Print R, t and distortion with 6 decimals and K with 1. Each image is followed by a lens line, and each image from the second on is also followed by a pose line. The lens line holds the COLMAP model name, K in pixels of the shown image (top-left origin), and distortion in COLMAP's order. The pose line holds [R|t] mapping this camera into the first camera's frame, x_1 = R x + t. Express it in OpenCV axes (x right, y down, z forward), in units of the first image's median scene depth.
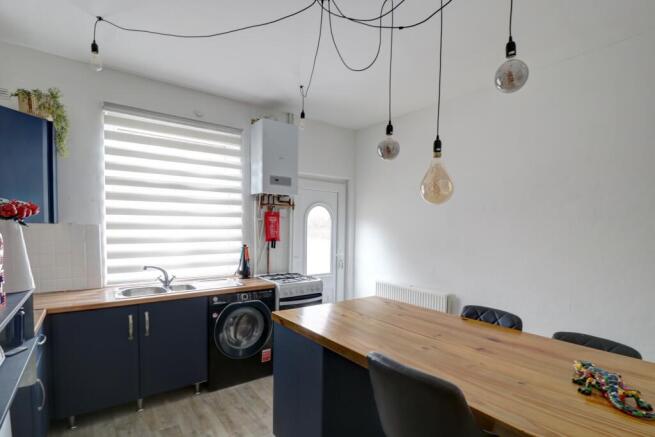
lens RADIAL K [[322.1, 0, 338.7], [0, 322.1, 230.1], [0, 0, 1]] dist [0.002177, 0.000203]
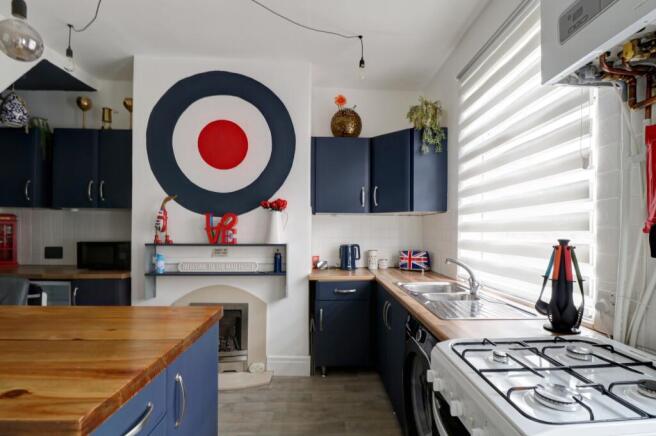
lens RADIAL K [[322.6, 0, 339.2], [0, 322.6, 229.6], [0, 0, 1]] dist [0.002177, 0.000203]
pose [[-0.563761, -0.020286, -0.825689, 0.165816], [-0.021396, 0.999722, -0.009953, 0.042169], [0.825661, 0.012056, -0.564038, 0.978840]]
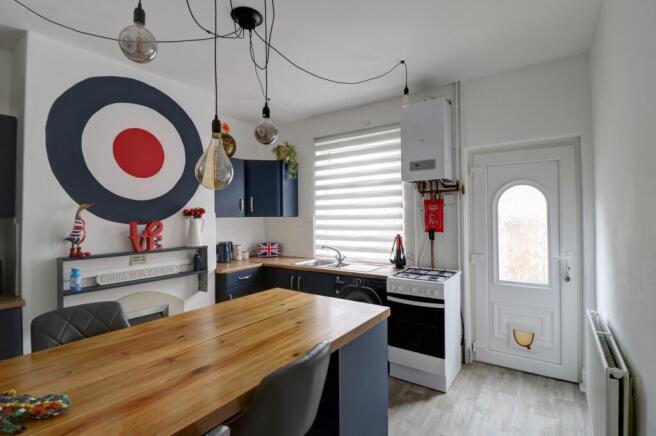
lens RADIAL K [[317.4, 0, 333.9], [0, 317.4, 211.1], [0, 0, 1]] dist [-0.004970, -0.000776]
pose [[0.304491, -0.031452, -0.951996, 0.588565], [0.006139, 0.999499, -0.031058, 0.002160], [0.952495, 0.003612, 0.304531, 0.493592]]
